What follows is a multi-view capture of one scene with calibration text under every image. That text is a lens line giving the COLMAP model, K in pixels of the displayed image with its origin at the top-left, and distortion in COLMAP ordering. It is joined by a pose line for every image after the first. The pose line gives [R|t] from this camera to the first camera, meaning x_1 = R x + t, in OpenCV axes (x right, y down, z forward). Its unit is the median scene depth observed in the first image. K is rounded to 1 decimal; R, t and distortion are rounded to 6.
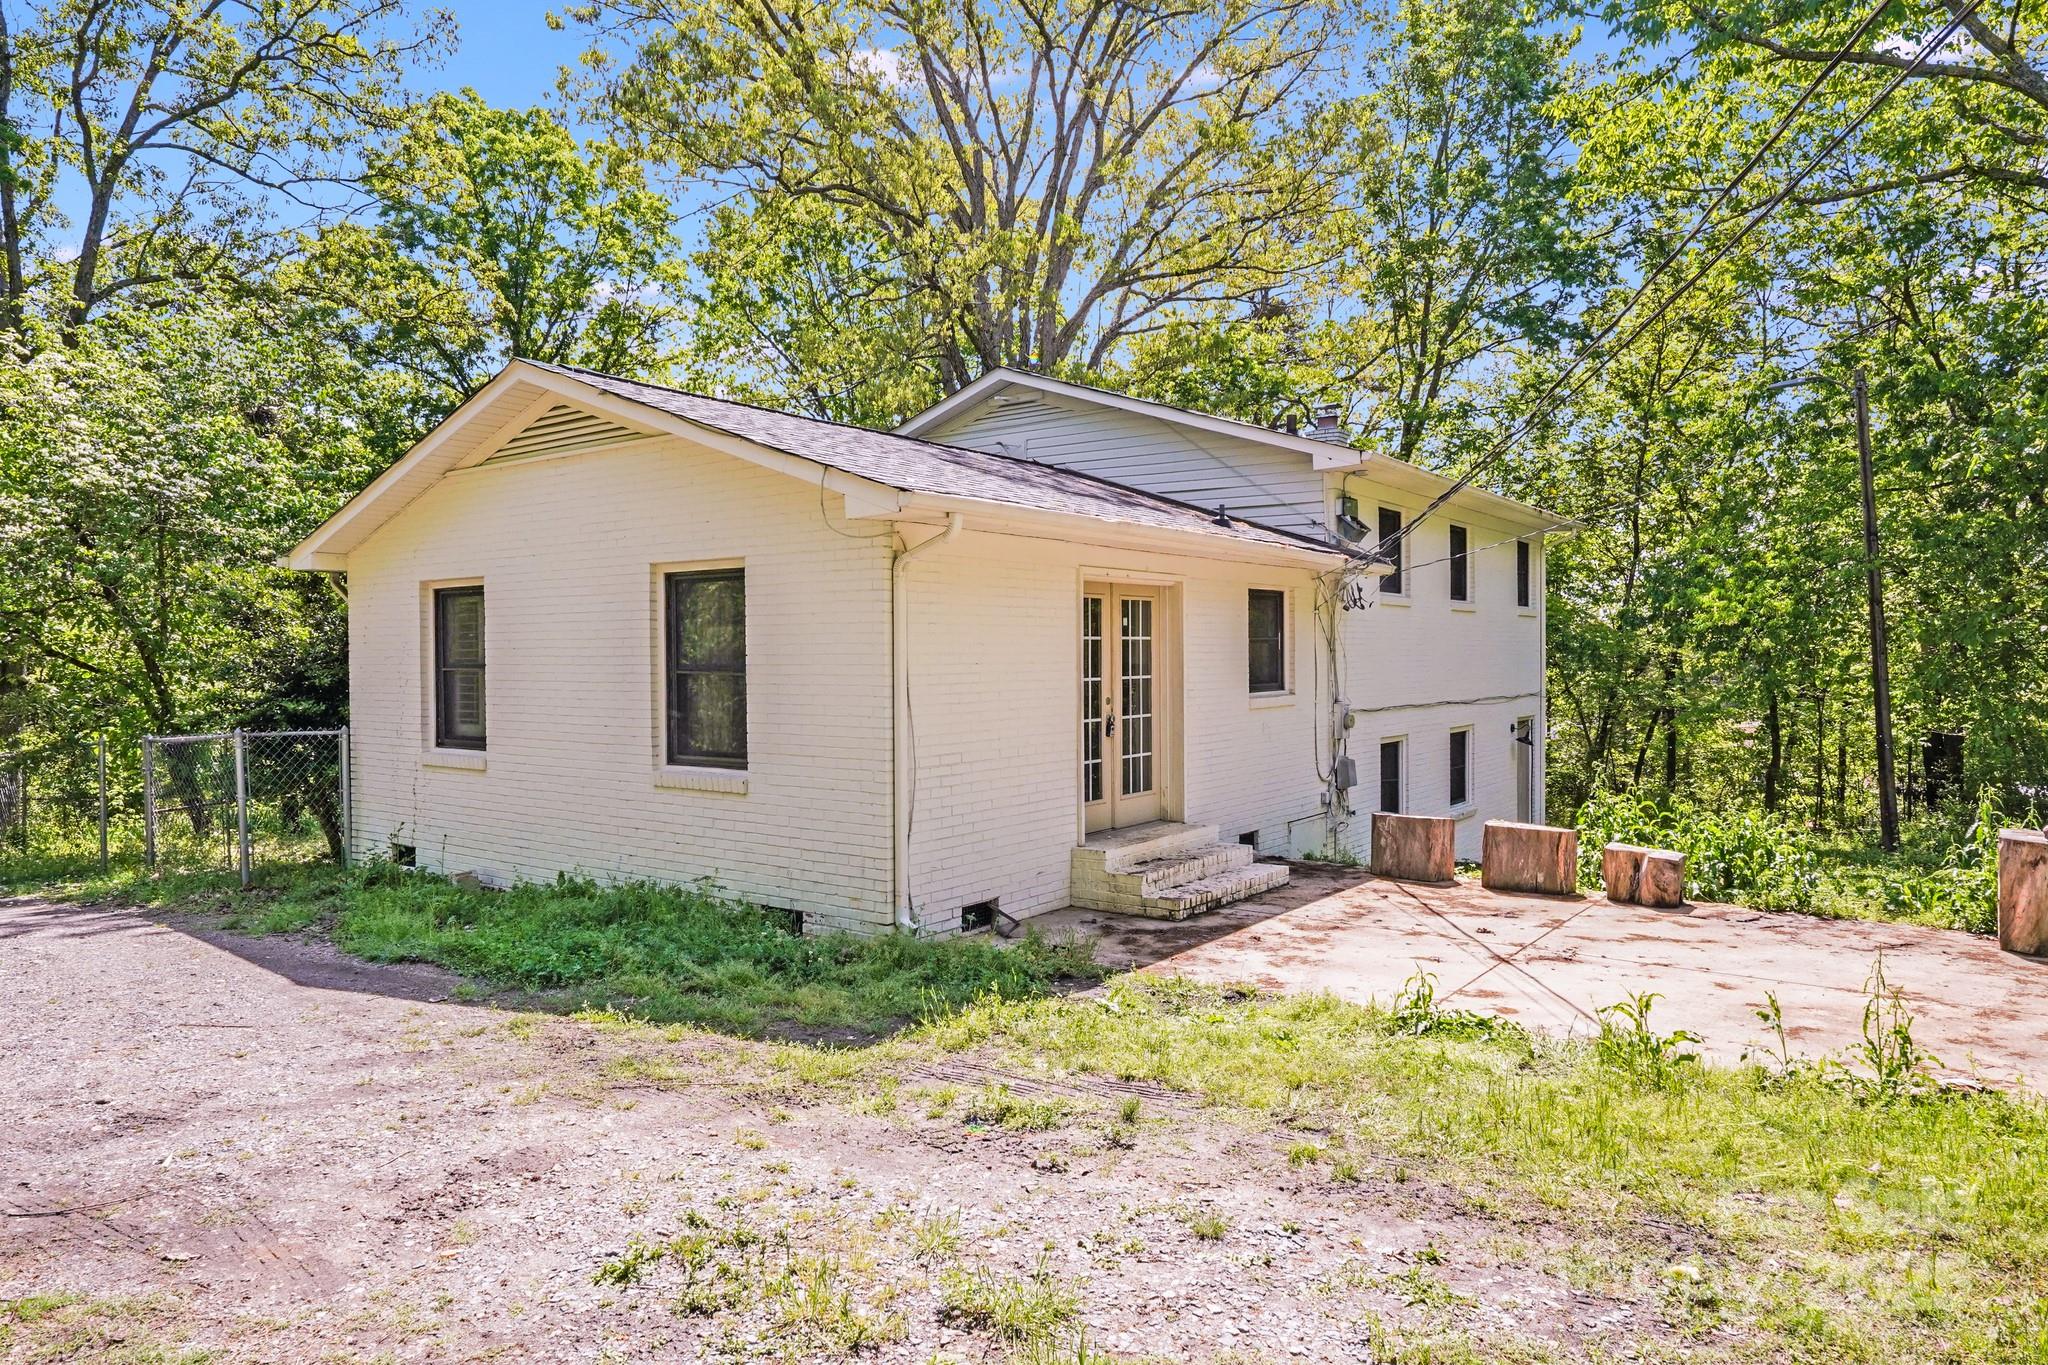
lens RADIAL K [[1358.9, 0, 1024.0], [0, 1358.9, 682.5], [0, 0, 1]] dist [-0.000366, -0.000441]
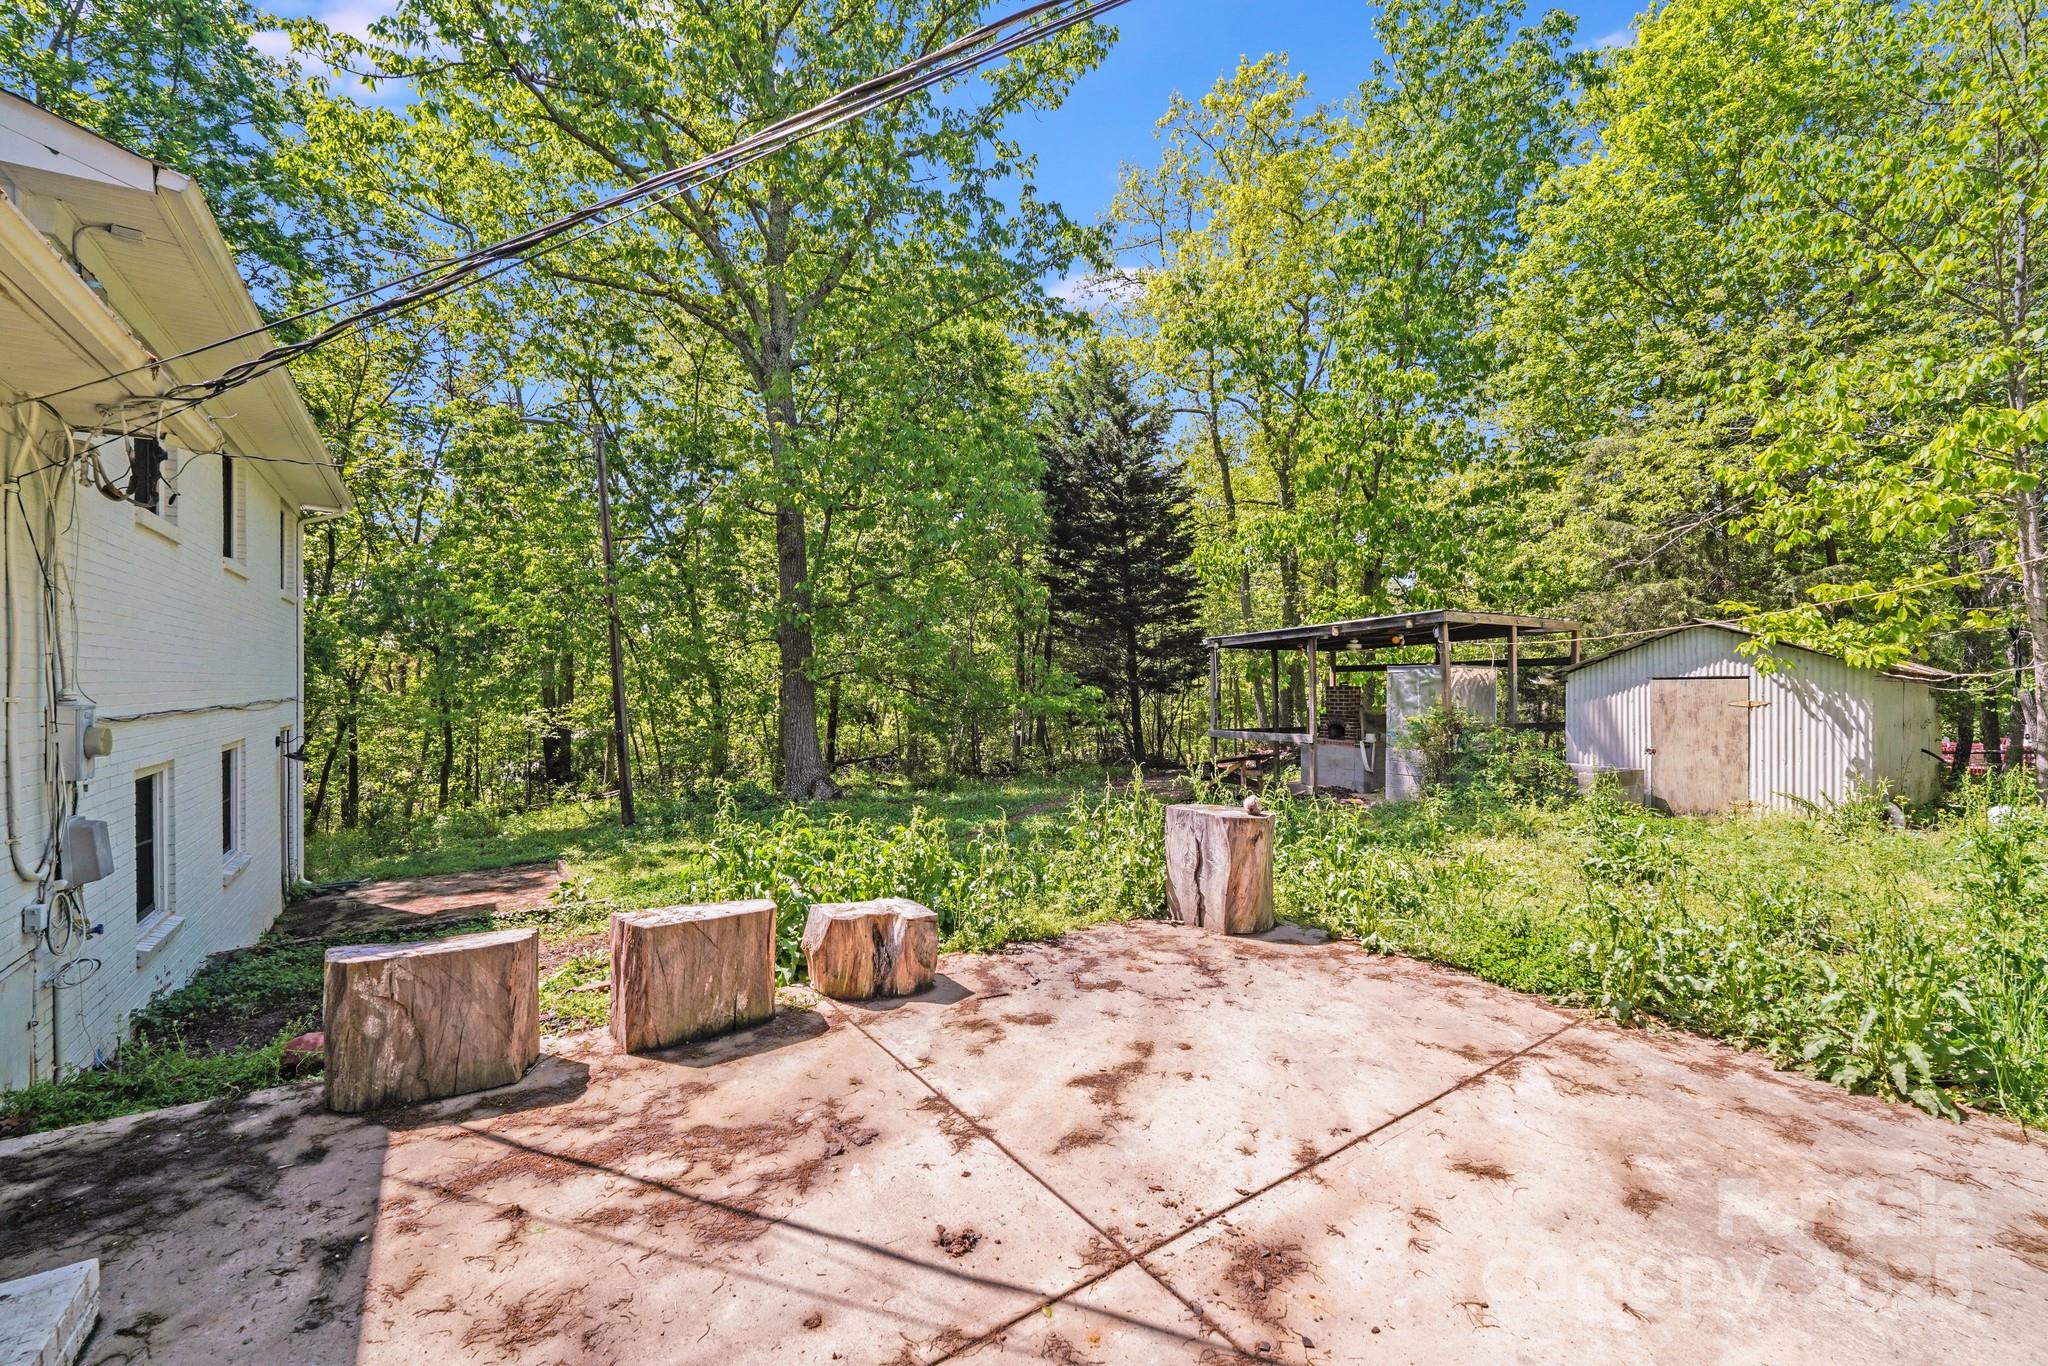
lens RADIAL K [[829.0, 0, 1008.6], [0, 829.0, 684.4], [0, 0, 1]] dist [-0.011773, -0.000634]
pose [[0.334852, 0.005411, 0.942255, 0.104428], [0.013611, 0.999851, -0.010579, 0.021493], [-0.942172, 0.016368, 0.334729, 0.809567]]
